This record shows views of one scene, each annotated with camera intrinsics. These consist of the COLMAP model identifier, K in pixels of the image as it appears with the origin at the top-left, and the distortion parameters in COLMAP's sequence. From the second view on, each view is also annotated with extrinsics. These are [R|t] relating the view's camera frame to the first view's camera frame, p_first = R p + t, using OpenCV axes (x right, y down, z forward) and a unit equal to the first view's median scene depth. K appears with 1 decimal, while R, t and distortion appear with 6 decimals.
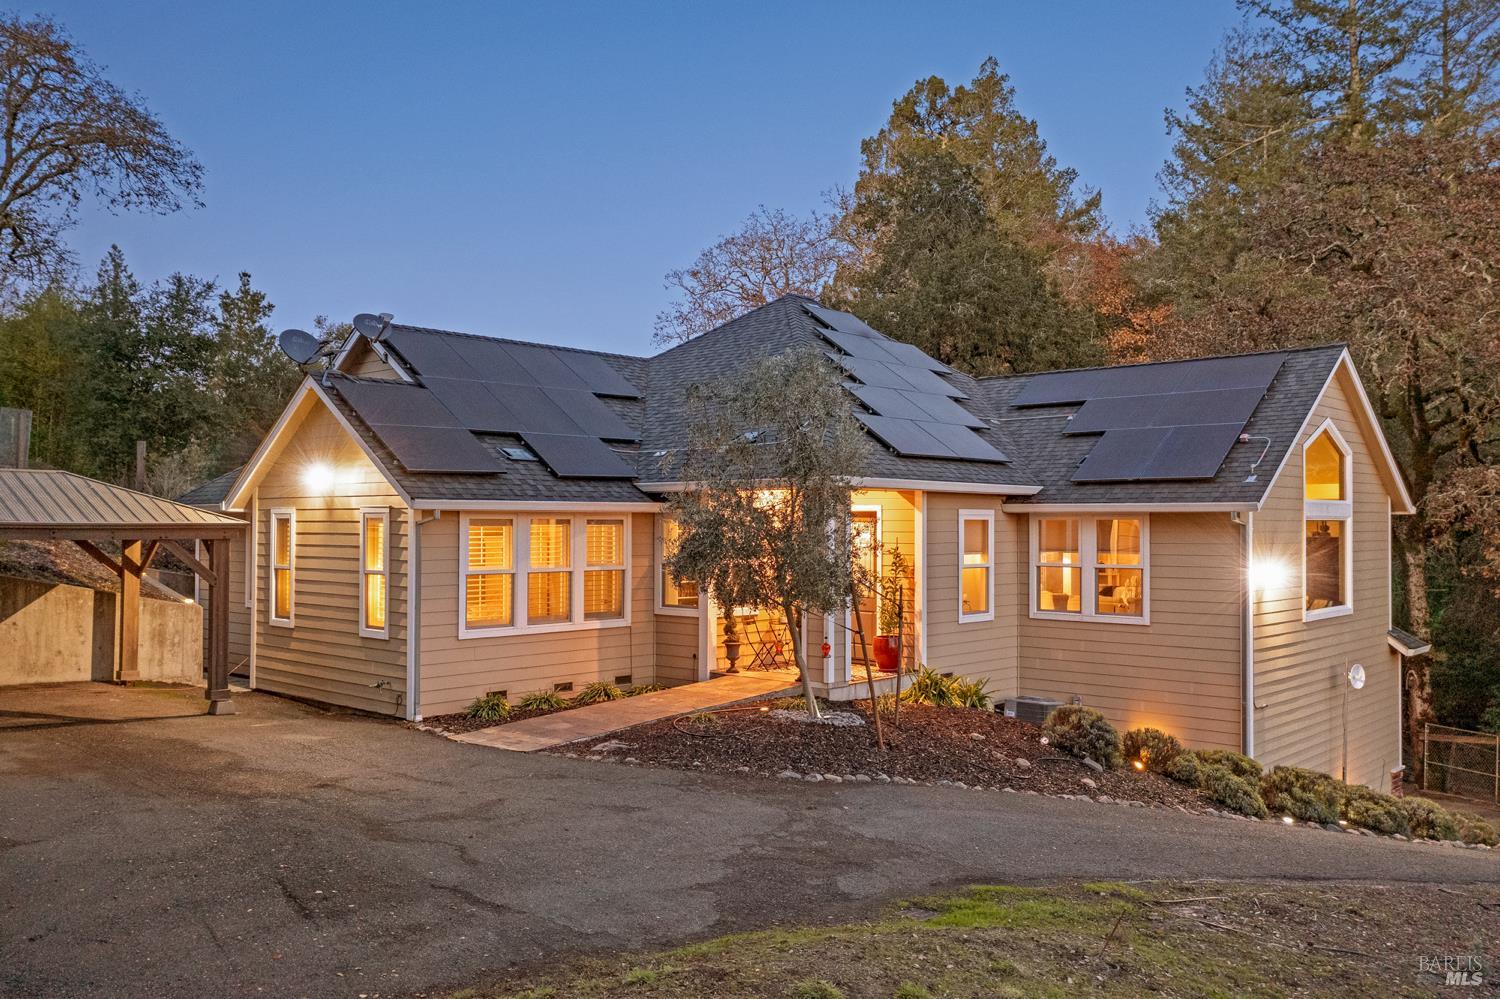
lens RADIAL K [[1257.7, 0, 742.9], [0, 1257.7, 458.8], [0, 0, 1]] dist [0.002653, 0.002211]
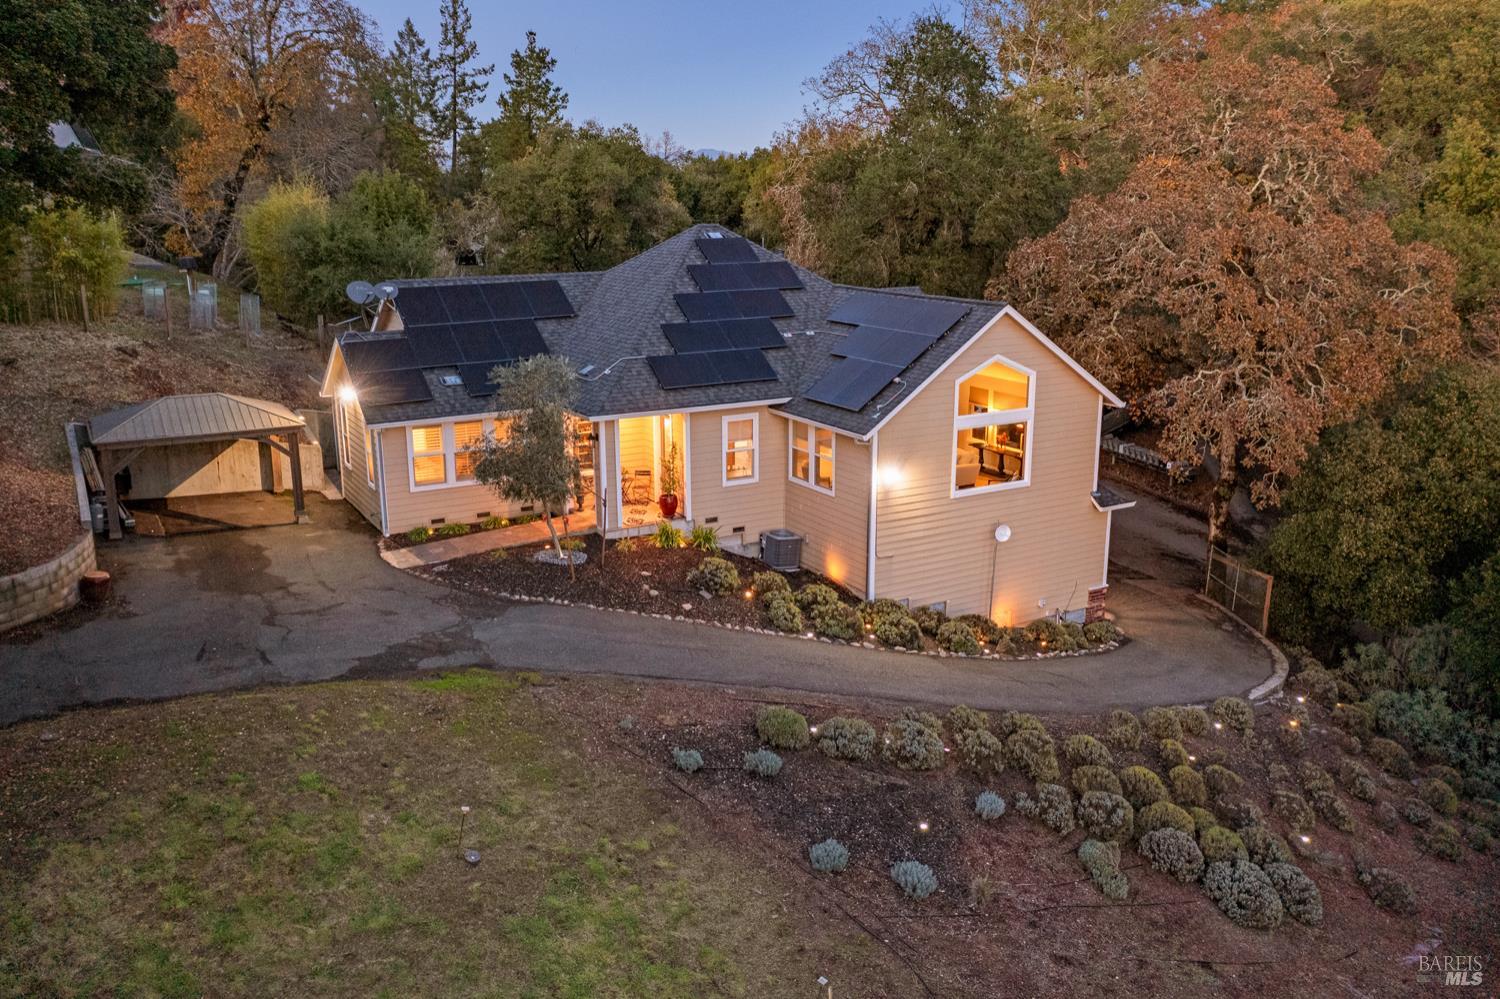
lens RADIAL K [[1249.6, 0, 723.0], [0, 1249.6, 513.6], [0, 0, 1]] dist [0.002892, 0.004445]
pose [[0.950396, 0.073371, -0.302266, 0.691974], [0.022245, 0.953259, 0.301334, -0.332925], [0.310247, -0.293110, 0.904341, -0.466902]]
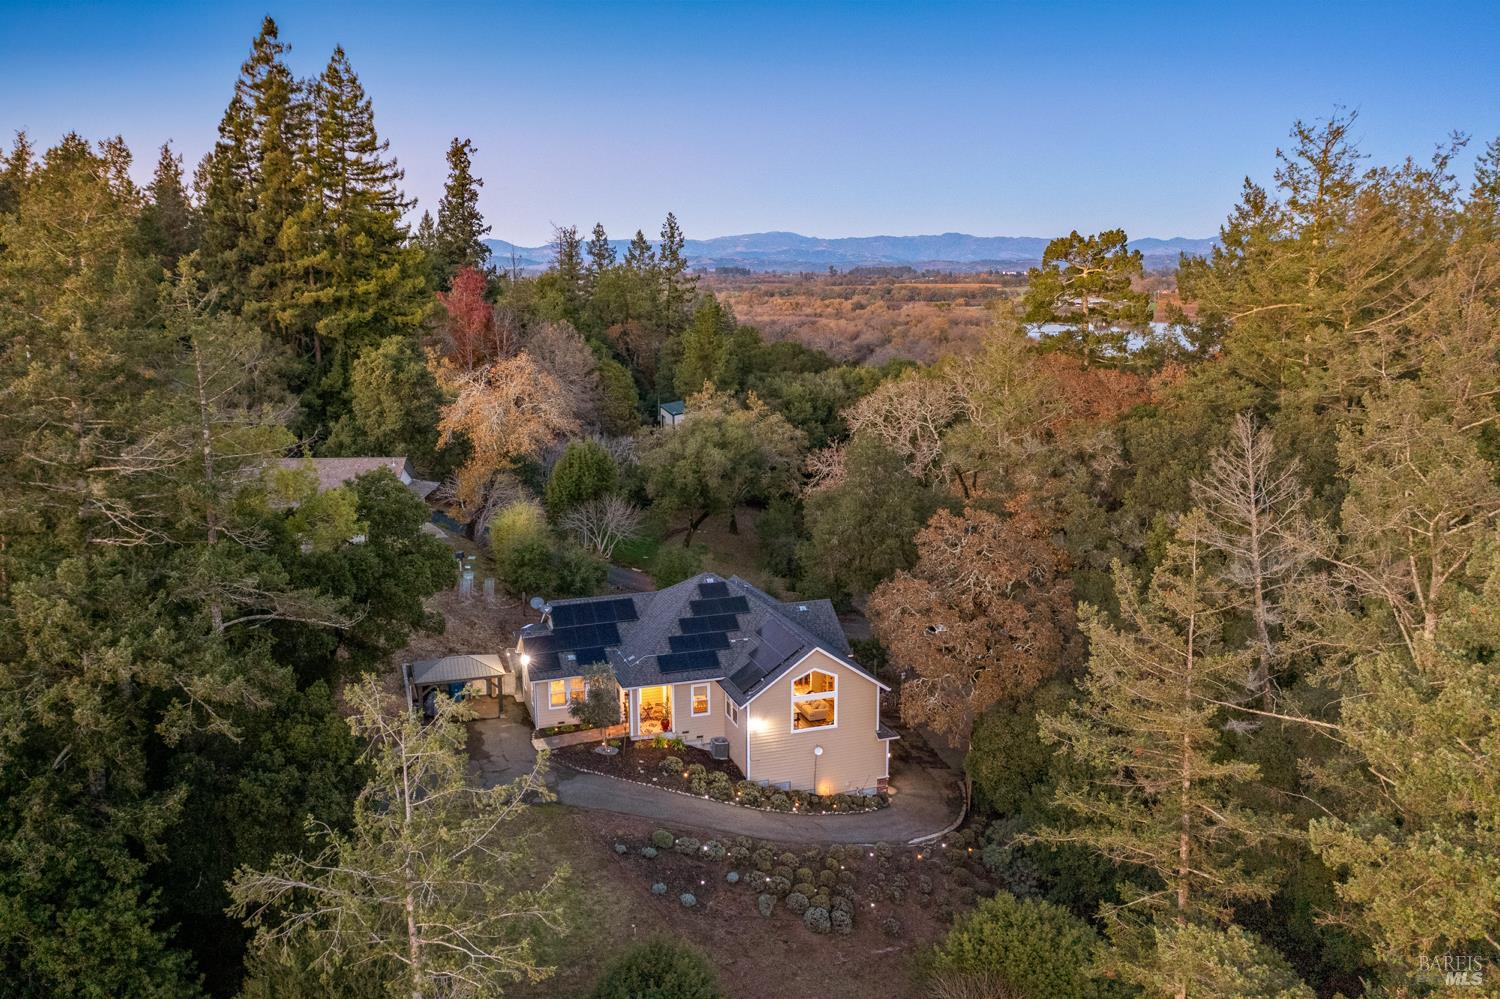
lens RADIAL K [[1249.6, 0, 723.0], [0, 1249.6, 513.6], [0, 0, 1]] dist [0.002892, 0.004445]
pose [[0.870496, 0.097712, -0.482378, 1.906547], [0.028358, 0.968509, 0.247358, -1.288627], [0.491357, -0.229003, 0.840313, -1.730183]]
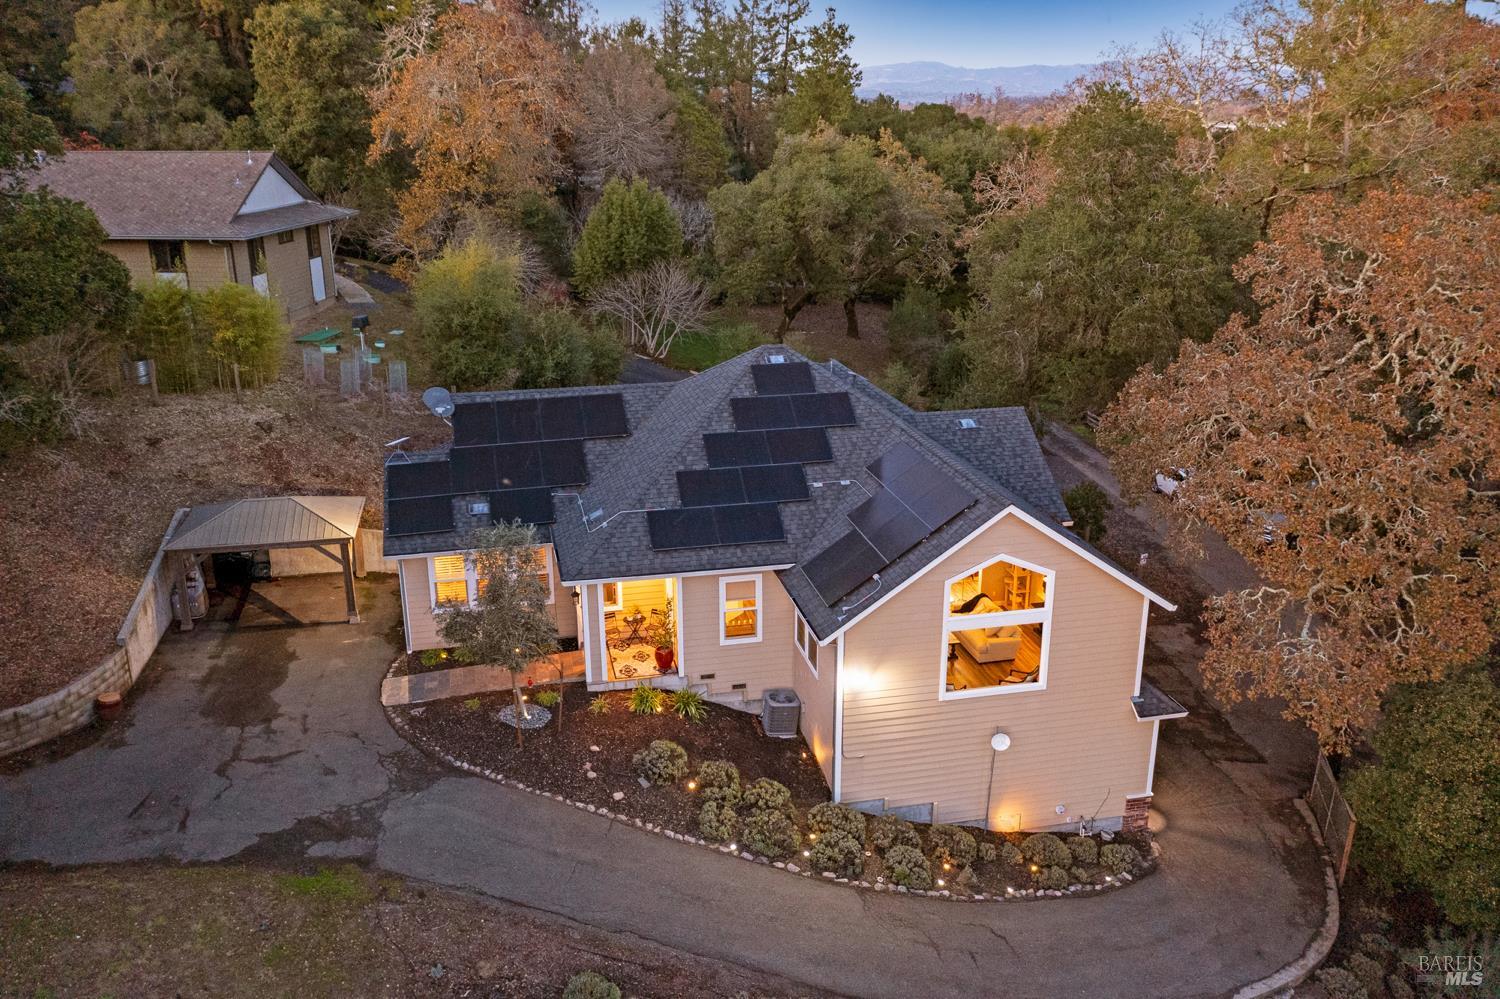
lens RADIAL K [[1213.0, 0, 713.9], [0, 1213.0, 505.5], [0, 0, 1]] dist [0.005767, 0.004688]
pose [[0.806773, 0.182397, -0.562004, 1.033955], [0.038034, 0.933156, 0.357453, -0.600088], [0.589636, -0.309759, 0.745908, -0.071535]]
